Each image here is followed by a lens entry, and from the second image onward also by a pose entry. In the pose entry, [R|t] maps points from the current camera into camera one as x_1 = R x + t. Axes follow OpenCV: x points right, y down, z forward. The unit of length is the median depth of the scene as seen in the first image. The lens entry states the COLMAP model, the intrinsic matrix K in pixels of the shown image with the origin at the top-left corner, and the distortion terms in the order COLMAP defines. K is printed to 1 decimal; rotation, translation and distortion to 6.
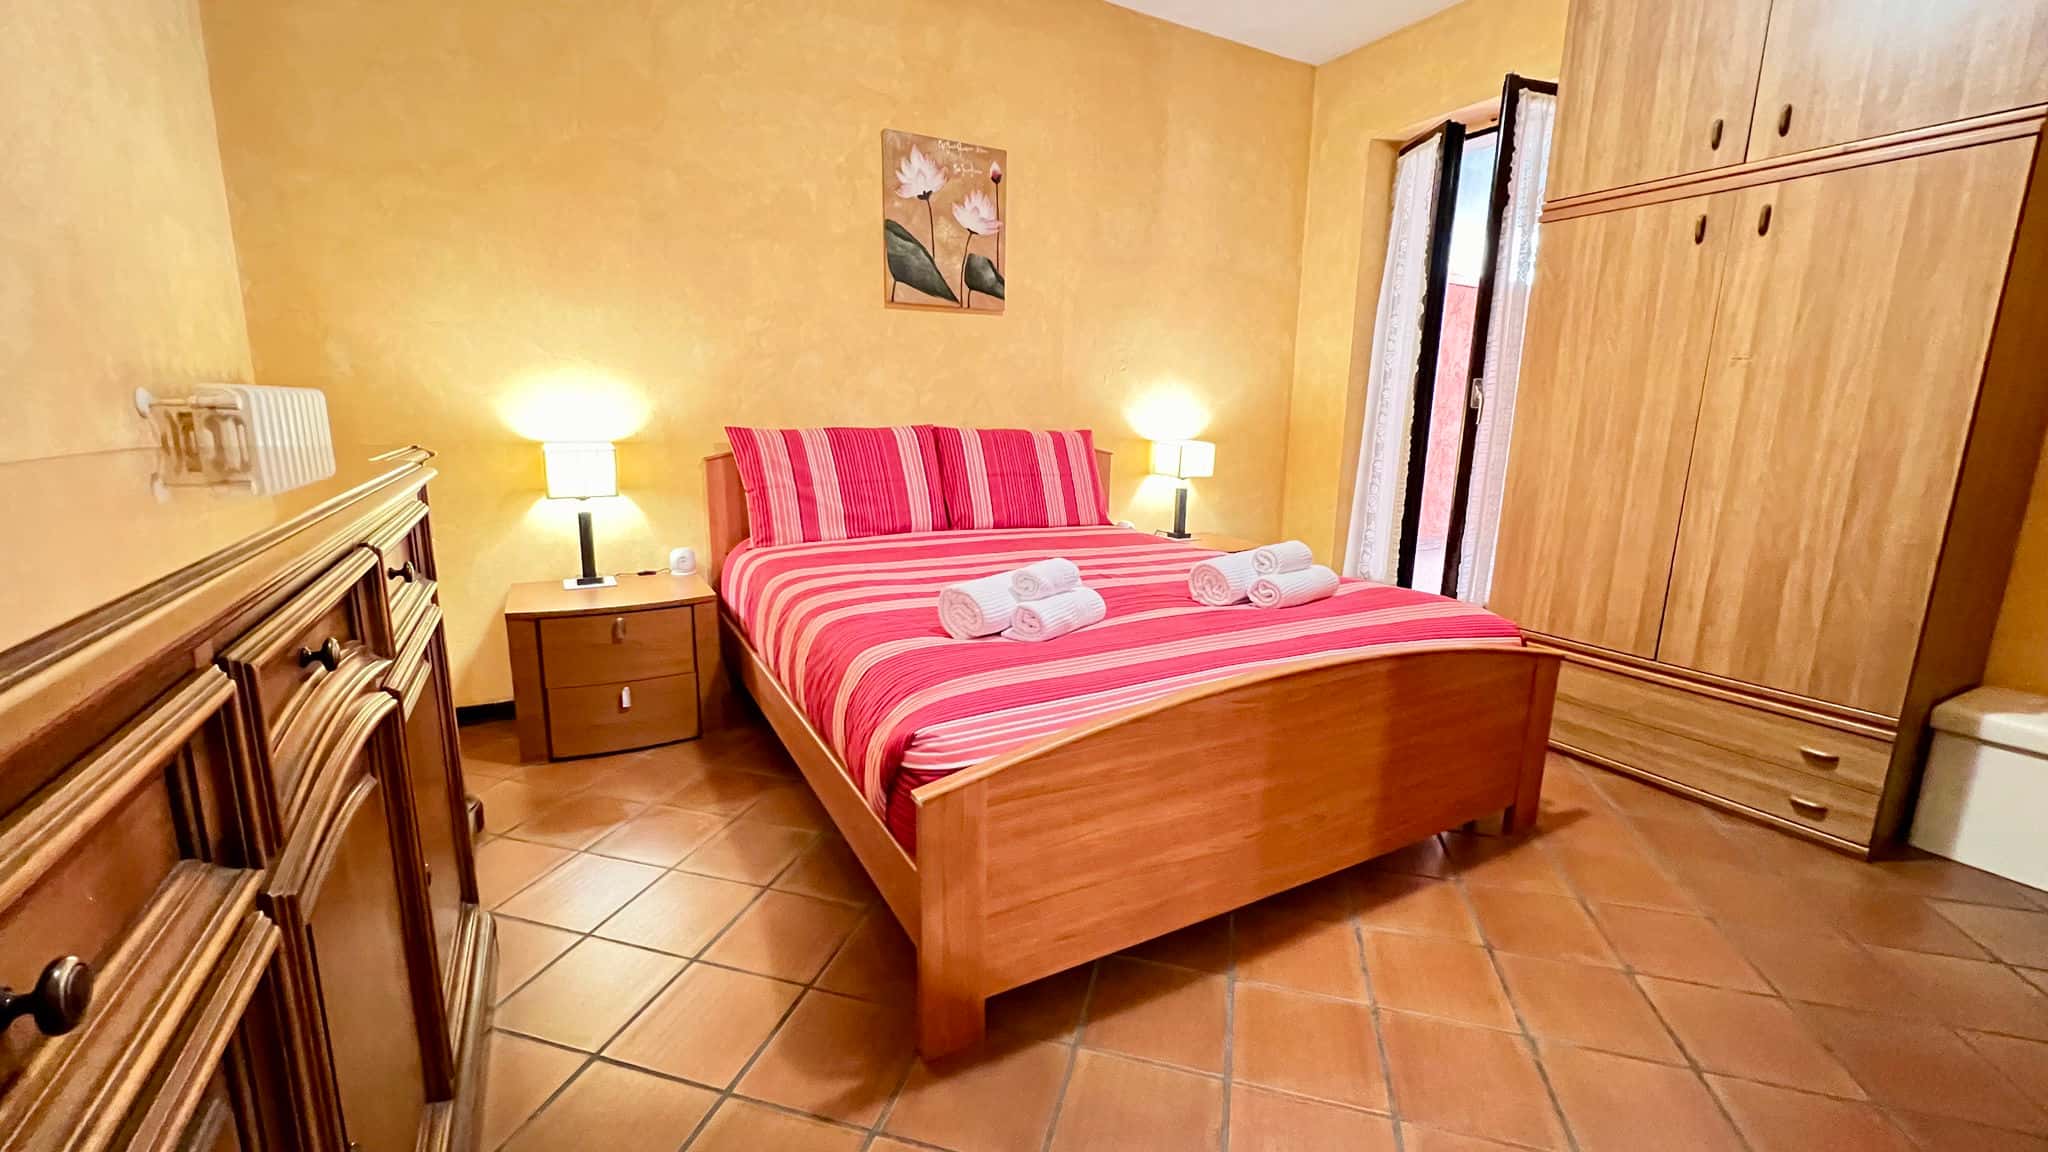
lens RADIAL K [[824.1, 0, 1020.8], [0, 824.1, 569.7], [0, 0, 1]] dist [-0.002762, 0.000284]
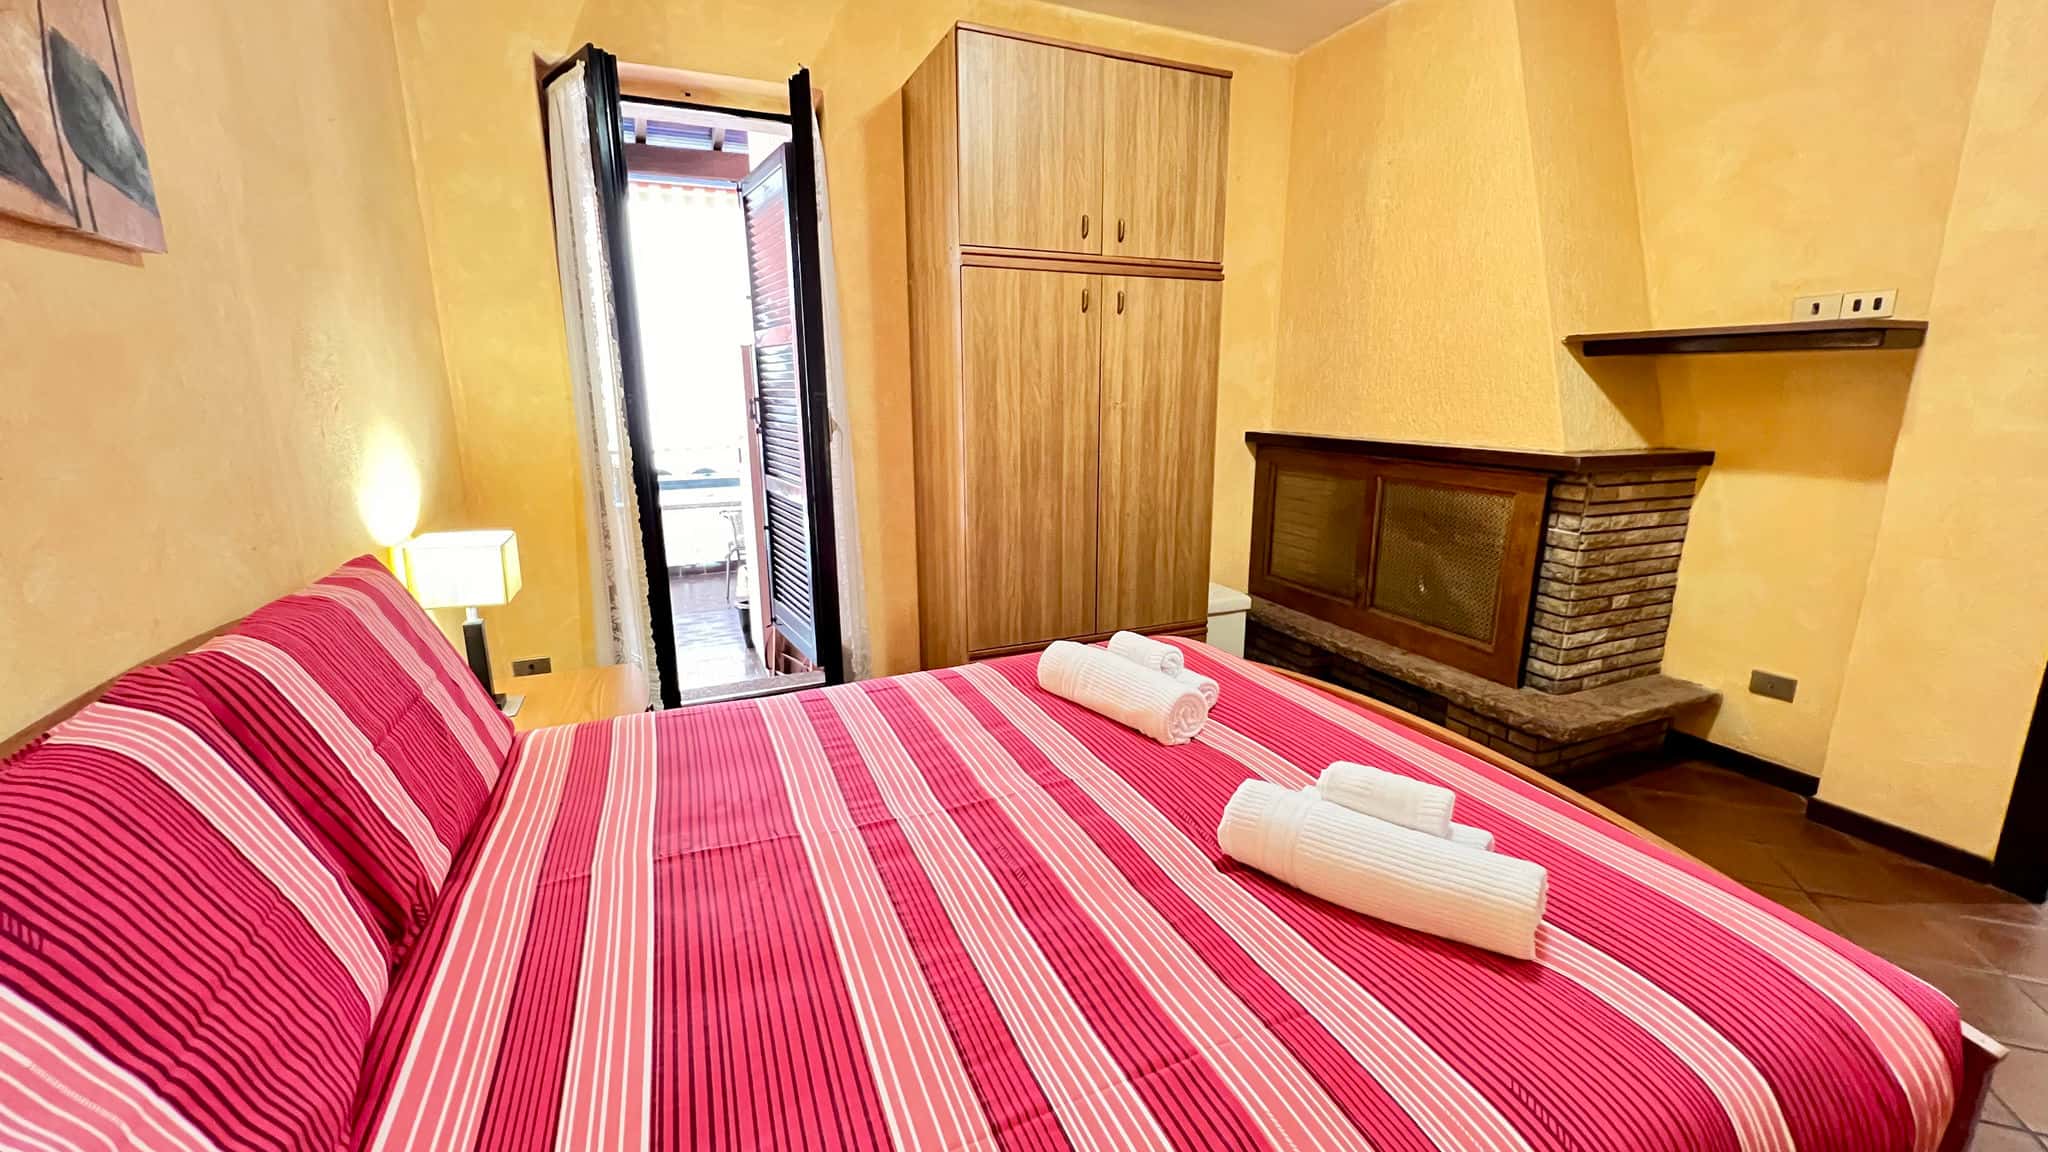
lens RADIAL K [[824.1, 0, 1020.8], [0, 824.1, 569.7], [0, 0, 1]] dist [-0.002762, 0.000284]
pose [[0.101592, -0.237996, 0.965938, -0.496534], [0.184196, 0.958674, 0.216833, -0.301774], [-0.977625, 0.155894, 0.141232, 0.956178]]
